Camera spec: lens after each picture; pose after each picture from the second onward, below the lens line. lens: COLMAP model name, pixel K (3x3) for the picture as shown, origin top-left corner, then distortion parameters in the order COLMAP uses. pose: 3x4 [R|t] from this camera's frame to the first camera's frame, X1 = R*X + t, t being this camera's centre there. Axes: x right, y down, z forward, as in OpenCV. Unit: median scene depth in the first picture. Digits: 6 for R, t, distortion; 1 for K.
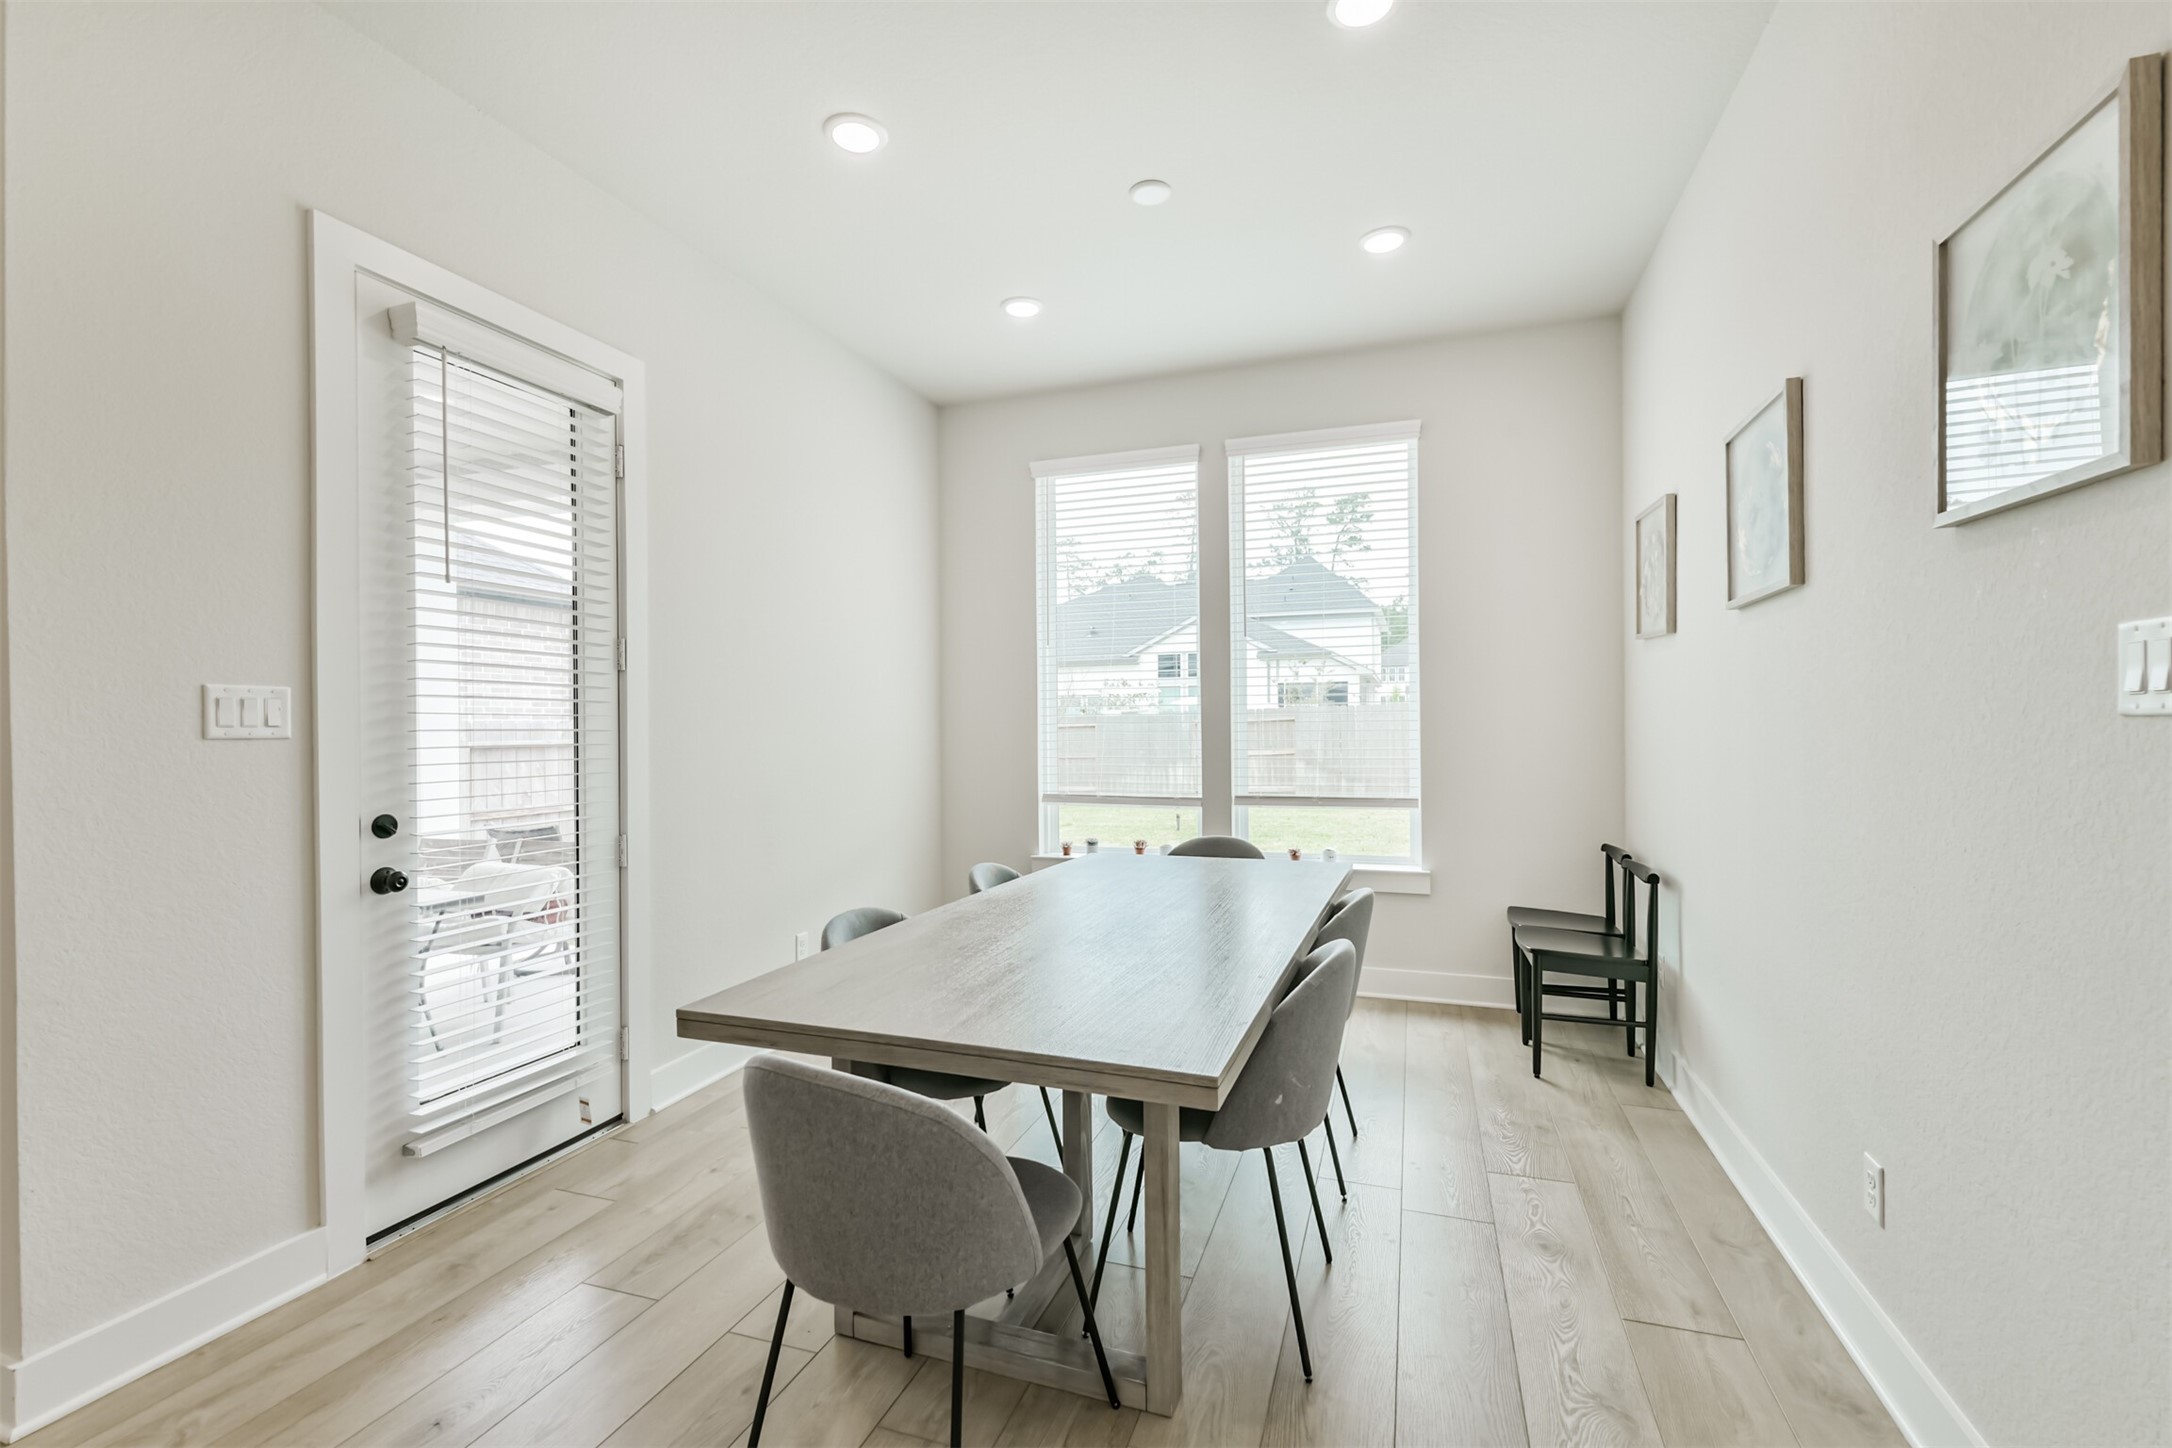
lens RADIAL K [[937.7, 0, 1077.5], [0, 937.7, 730.5], [0, 0, 1]] dist [-0.002322, -0.003192]
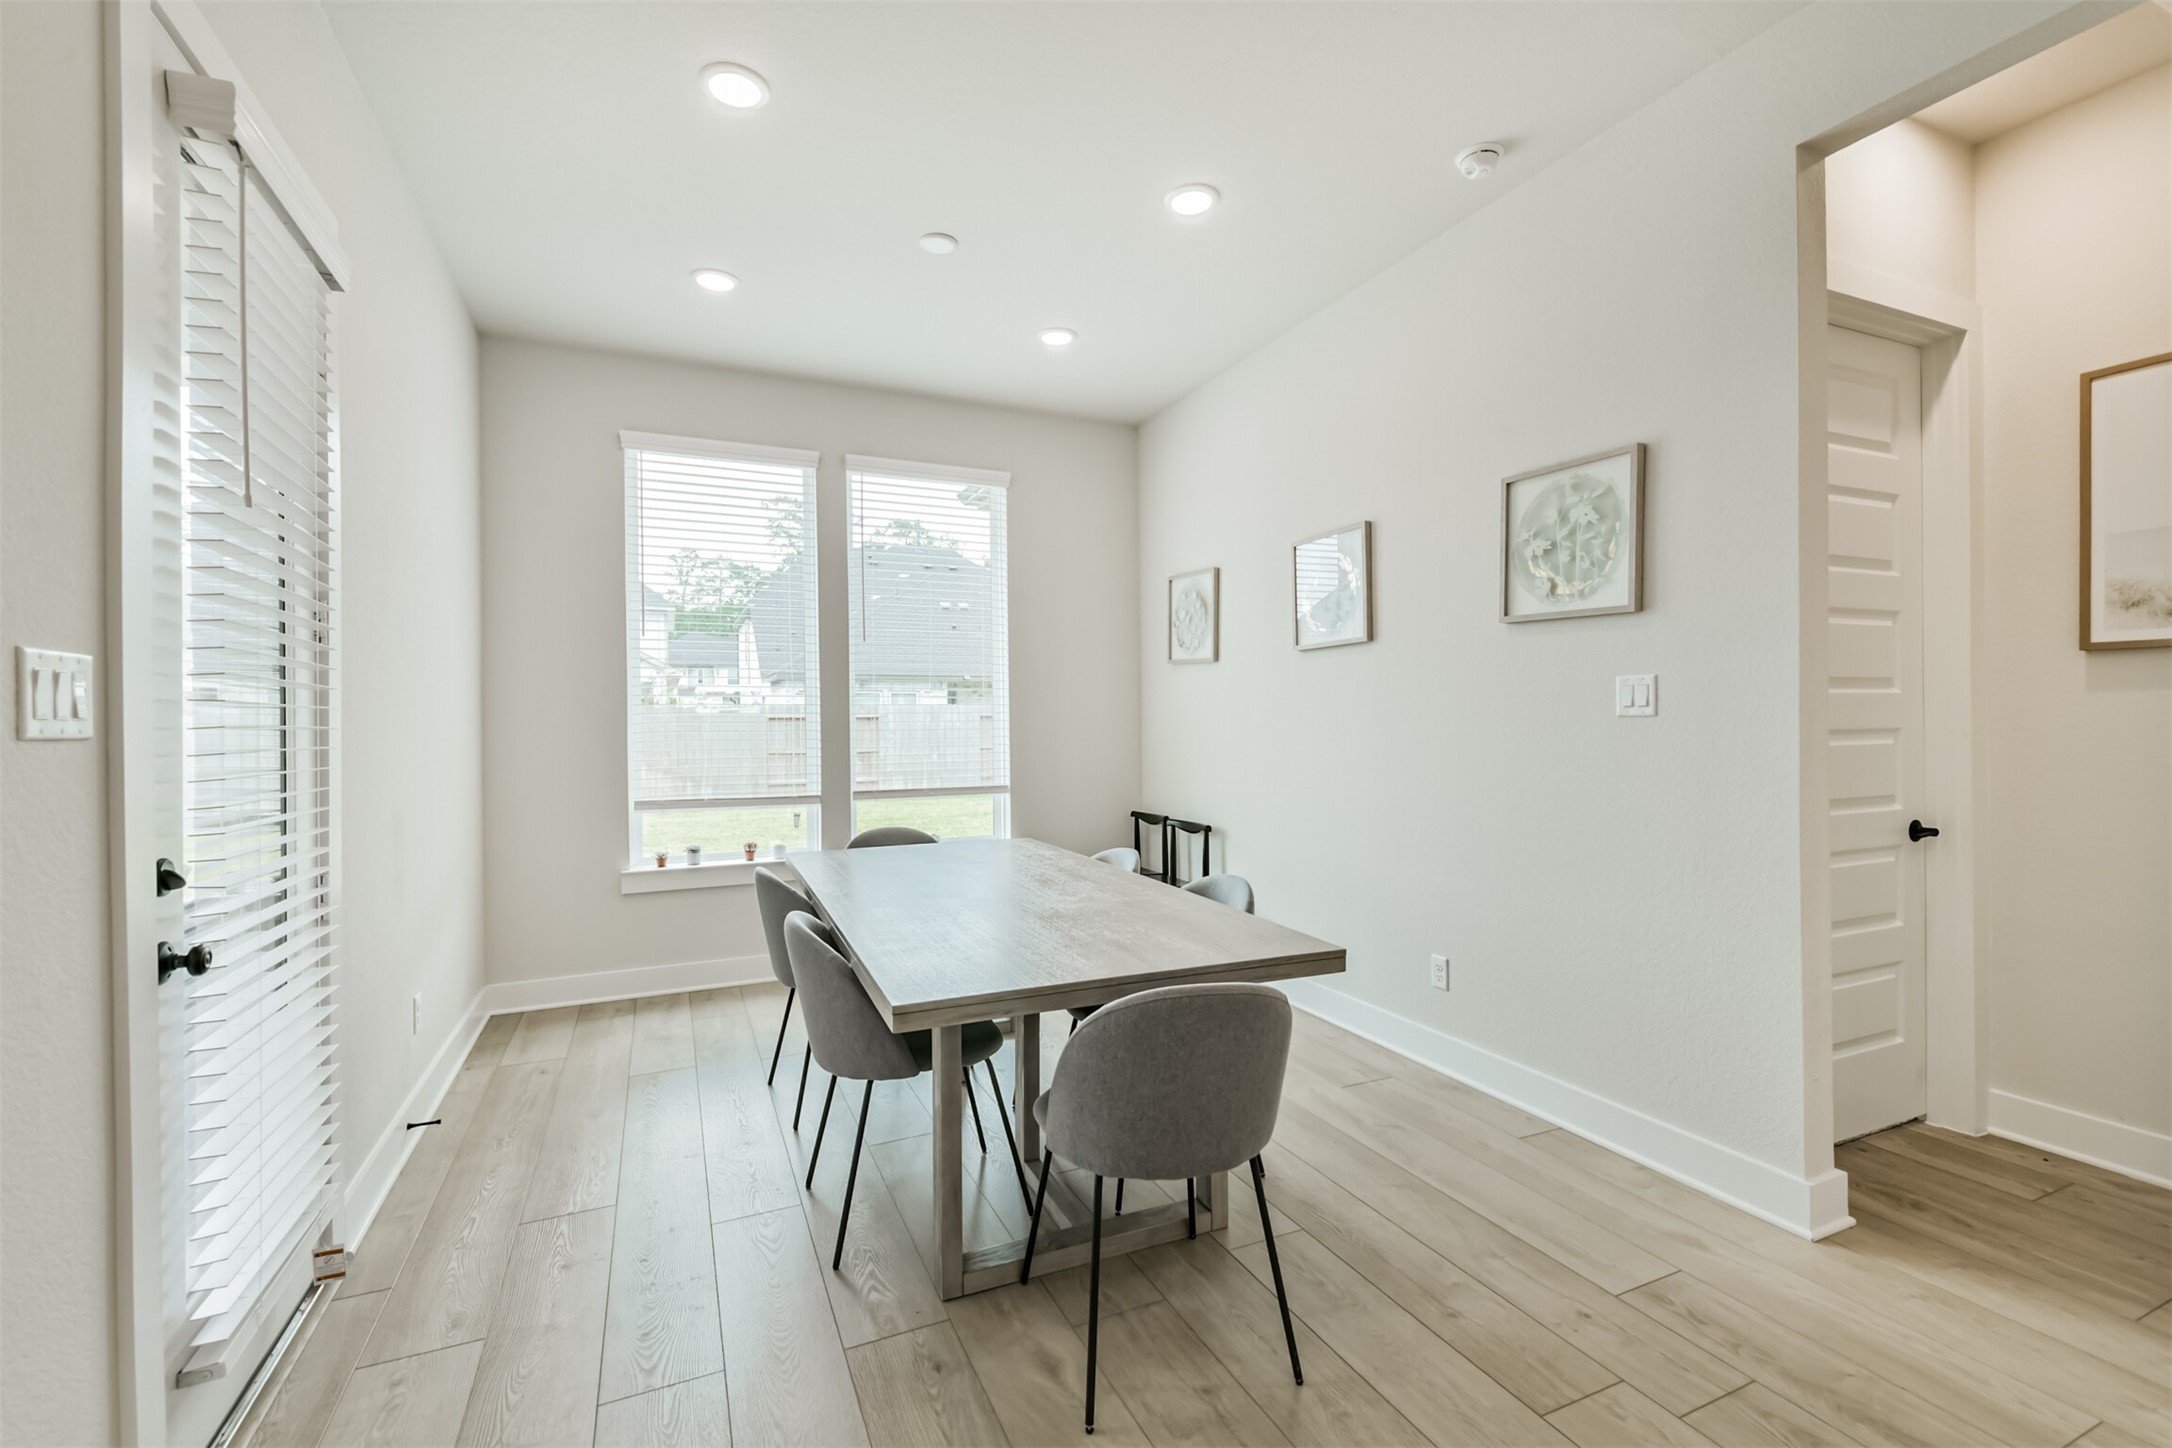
lens RADIAL K [[937.7, 0, 1082.0], [0, 937.7, 725.3], [0, 0, 1]] dist [-0.002322, -0.003192]
pose [[0.723790, -0.000275, 0.690021, -0.396454], [0.006405, 0.999960, -0.006320, 0.003669], [-0.689991, 0.008994, 0.723762, 0.059244]]
